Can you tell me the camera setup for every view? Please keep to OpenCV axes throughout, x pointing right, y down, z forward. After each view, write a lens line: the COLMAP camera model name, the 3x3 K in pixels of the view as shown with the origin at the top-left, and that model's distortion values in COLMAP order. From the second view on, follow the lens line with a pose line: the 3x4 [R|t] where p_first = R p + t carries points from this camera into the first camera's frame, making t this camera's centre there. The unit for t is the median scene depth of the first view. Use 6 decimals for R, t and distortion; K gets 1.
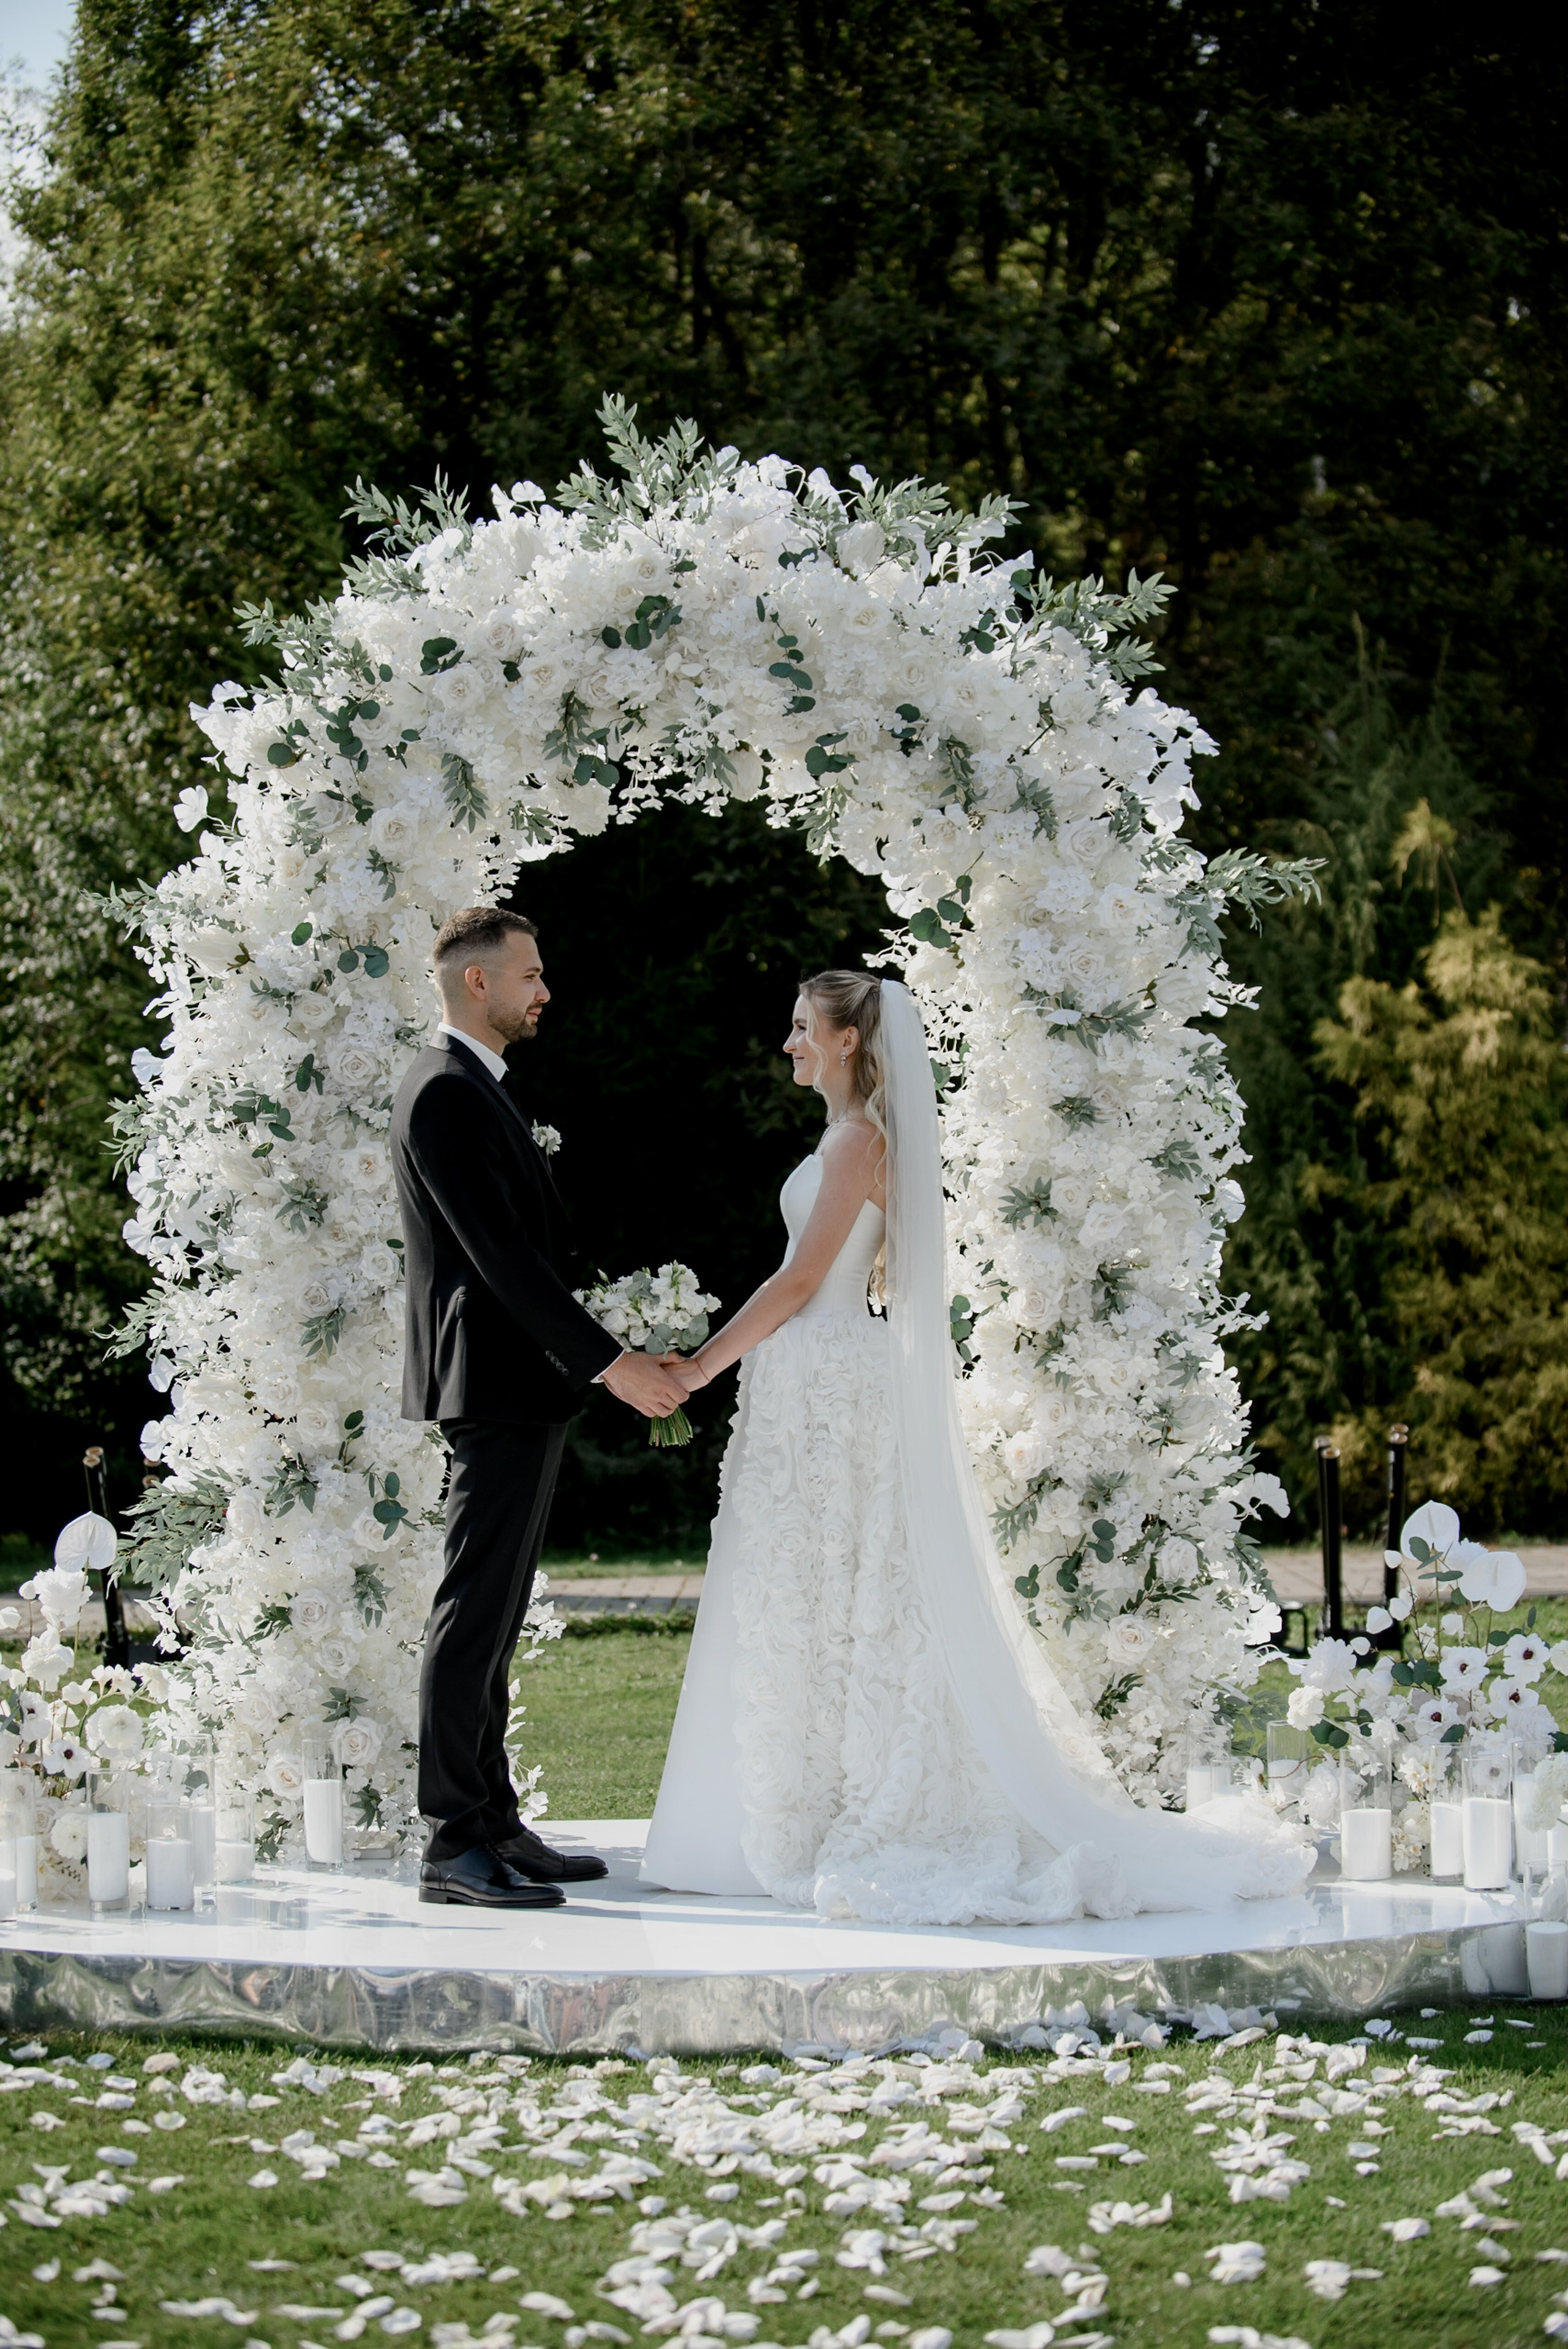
lens RADIAL K [[4786.1, 0, 784.0], [0, 4786.1, 1174.5], [0, 0, 1]] dist [-0.313221, -0.144366]
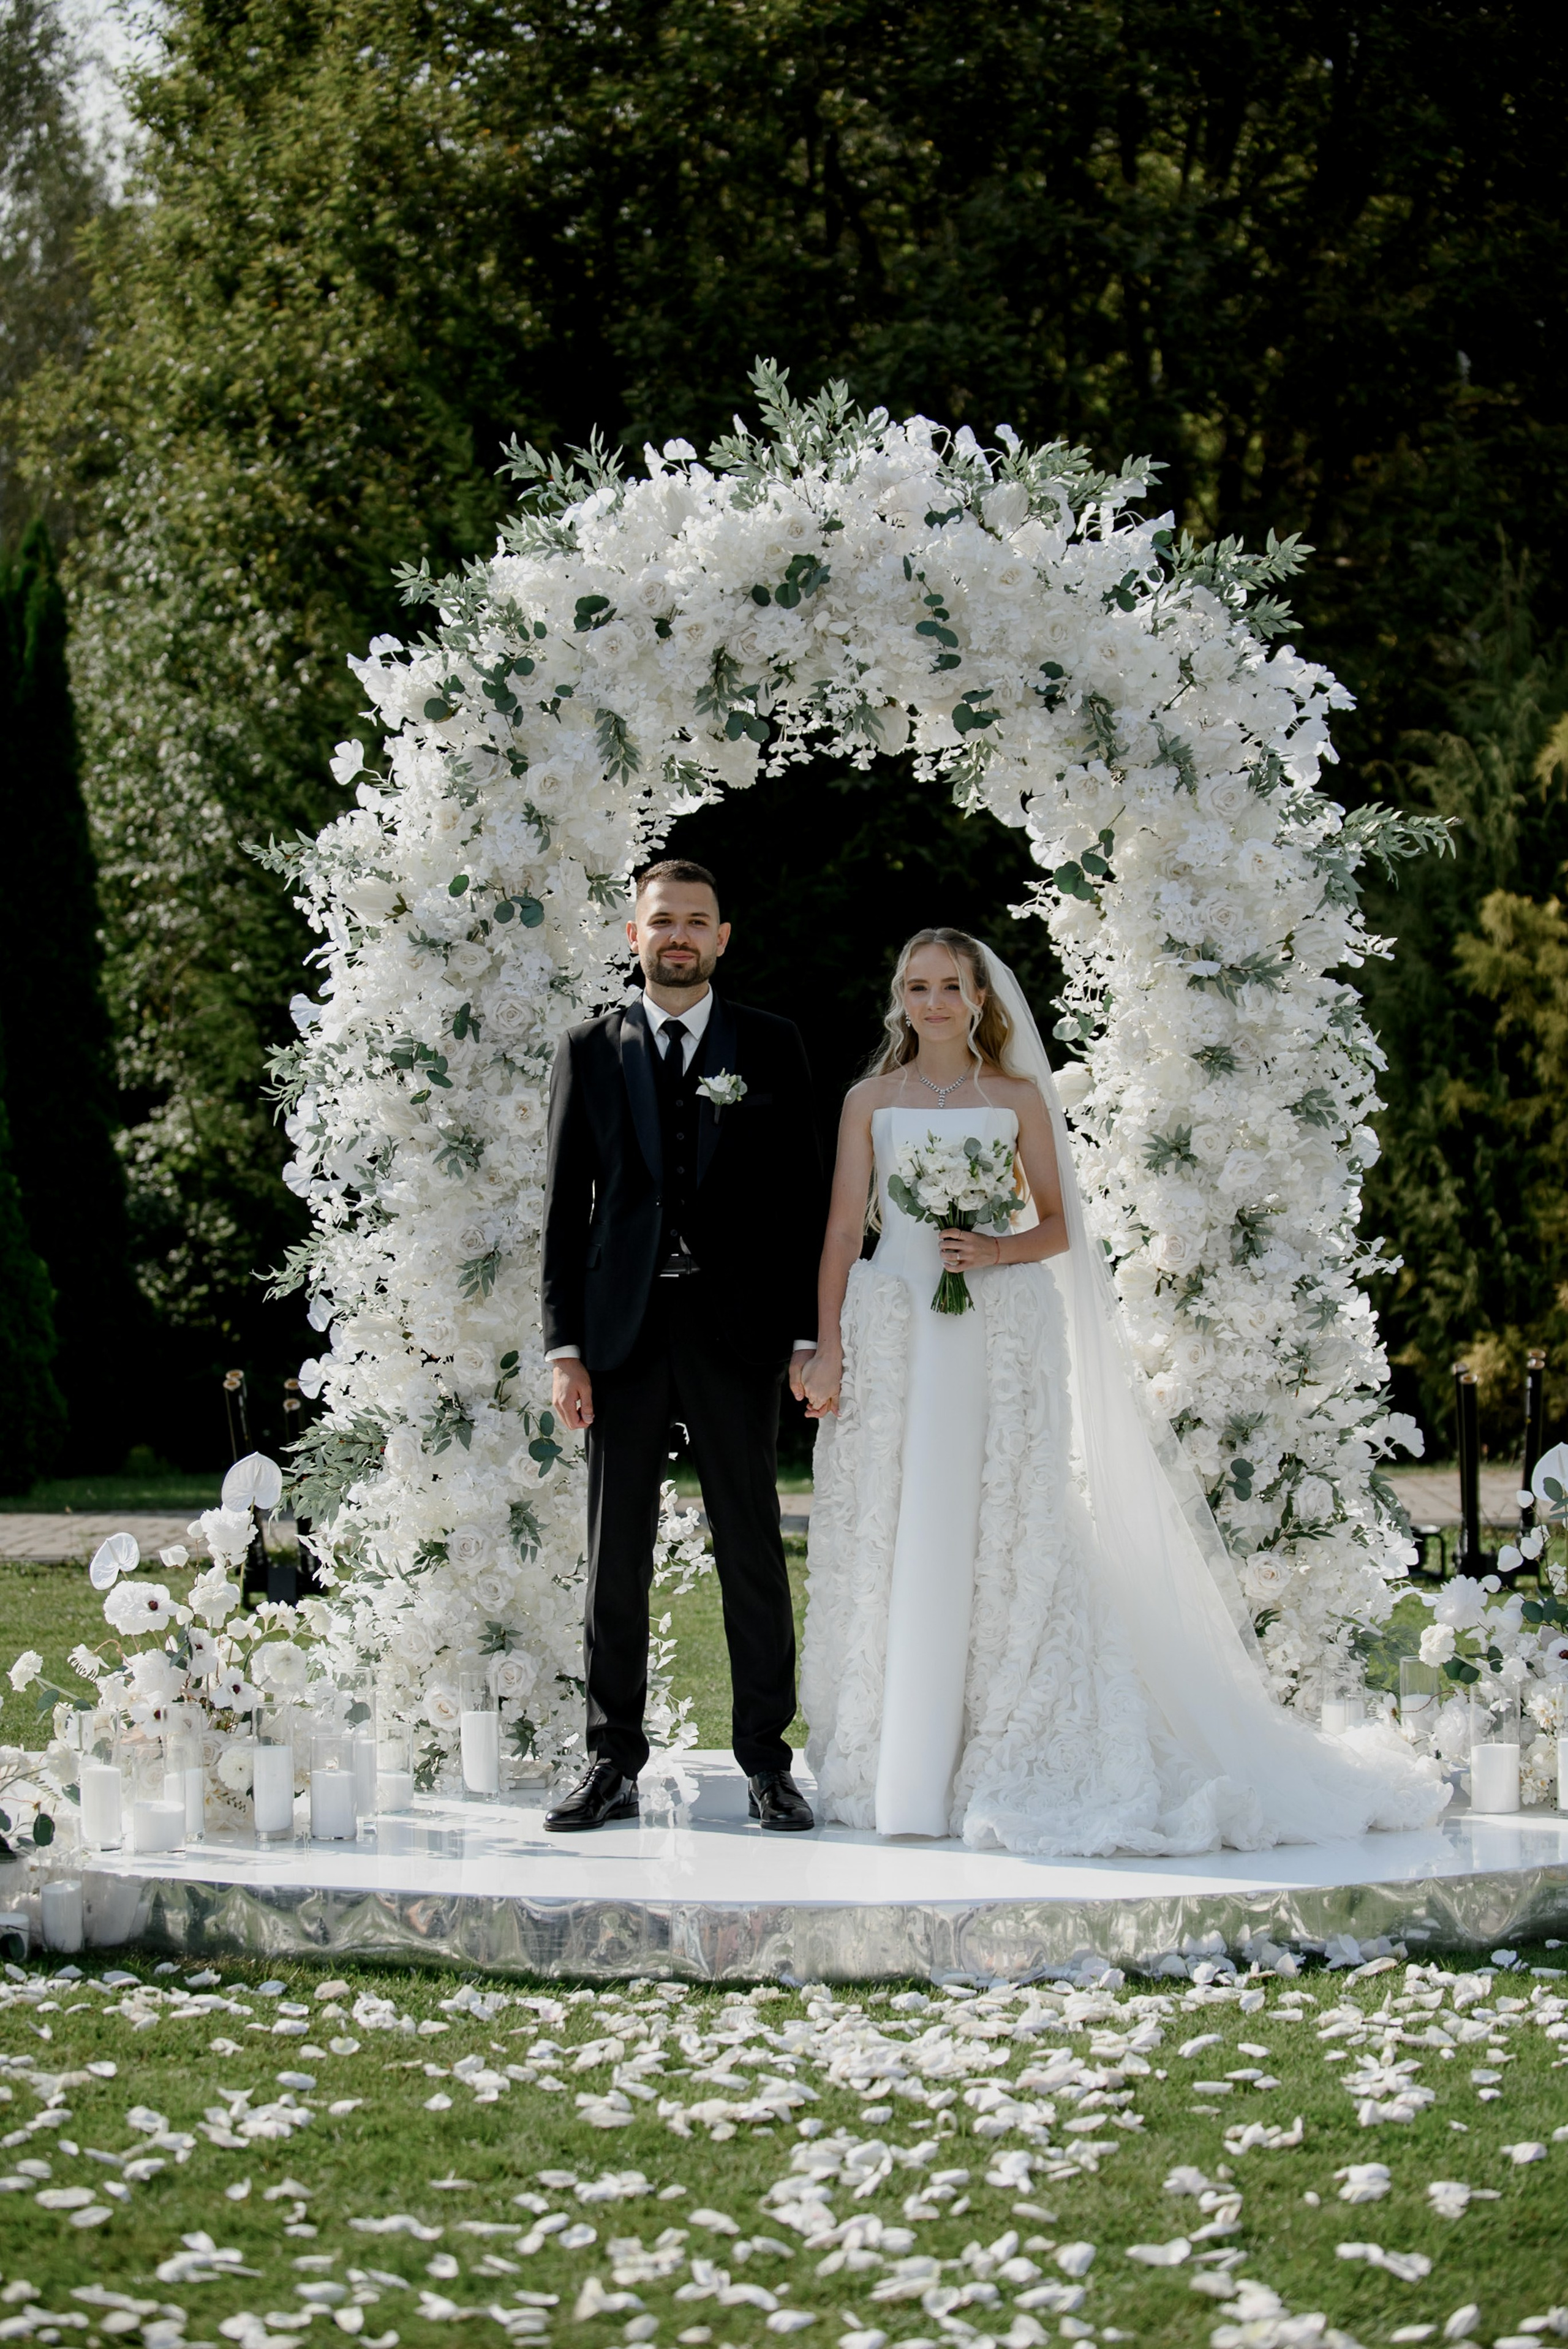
lens RADIAL K [[4955.7, 0, 784.0], [0, 4955.7, 1174.5], [0, 0, 1]] dist [-0.324972, 0.068978]
pose [[0.999663, 0.001075, -0.025936, -0.003785], [-0.000475, 0.999732, 0.023154, -0.013109], [0.025954, -0.023134, 0.999395, -0.059902]]
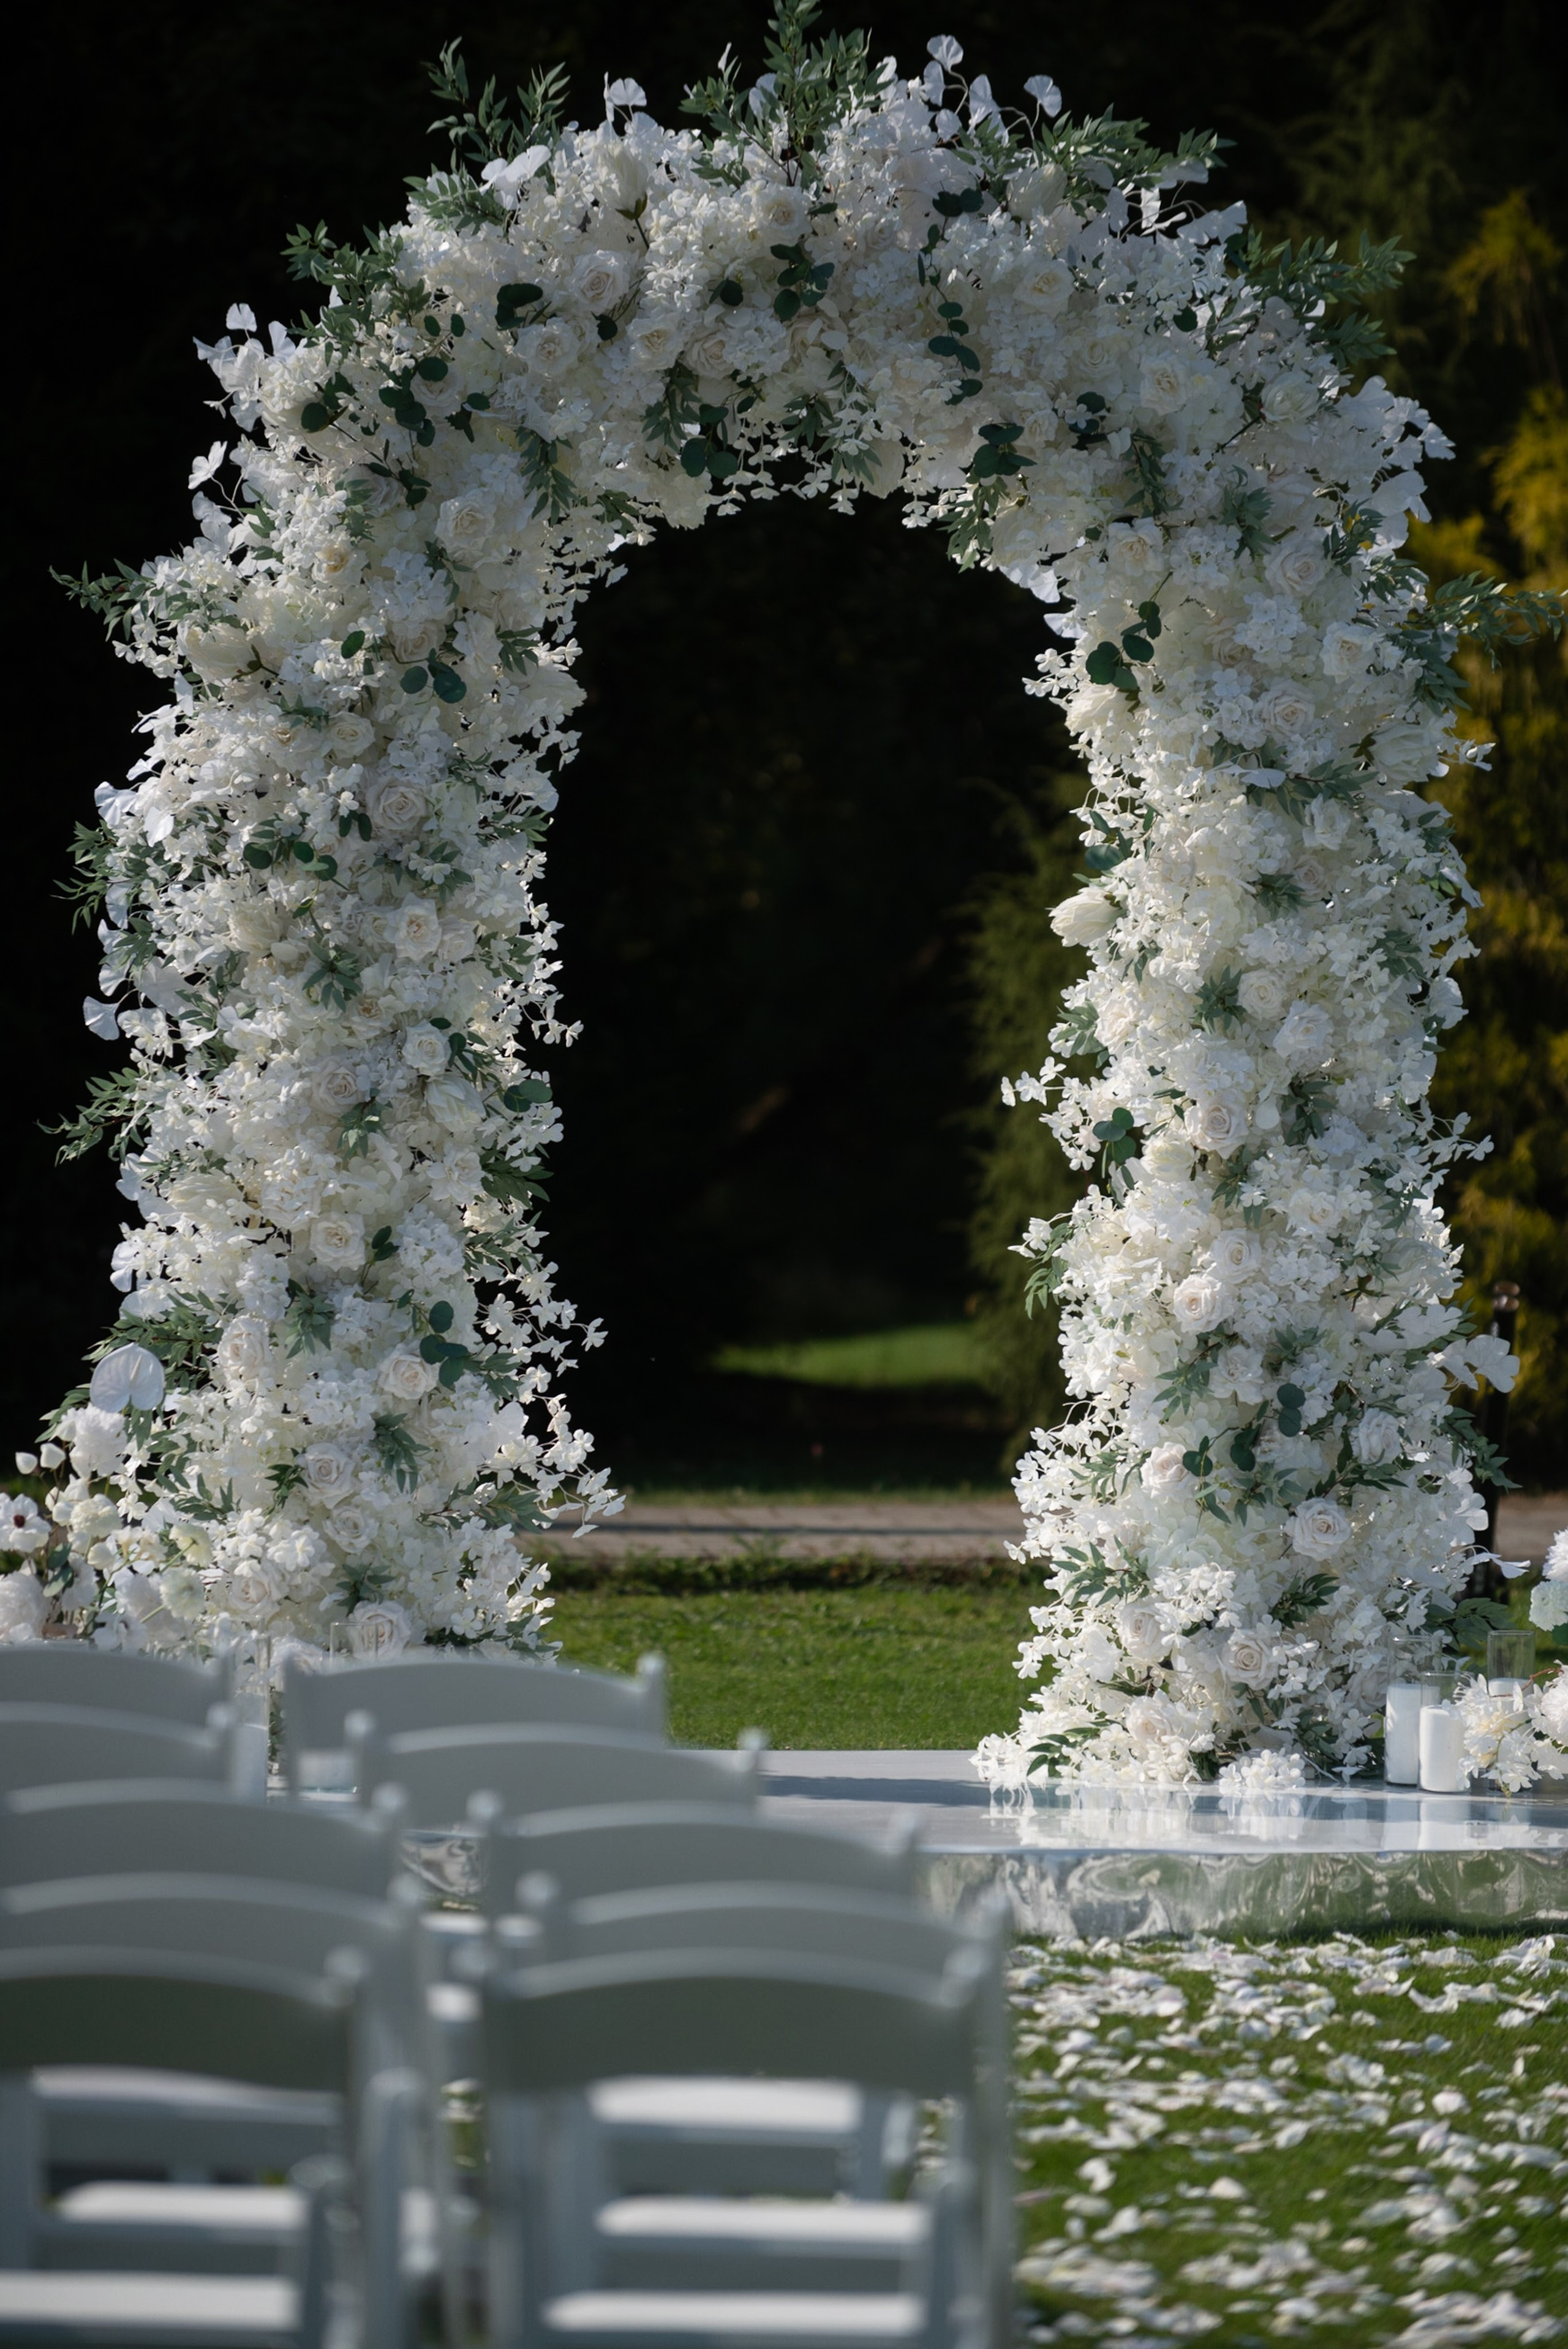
lens RADIAL K [[13510.2, 0, 784.0], [0, 13510.2, 1174.5], [0, 0, 1]] dist [0.190365, -2.084590]
pose [[0.992397, 0.029828, 0.119405, -0.300398], [-0.034691, 0.998642, 0.038858, -0.052085], [-0.118084, -0.042705, 0.992085, -1.311757]]
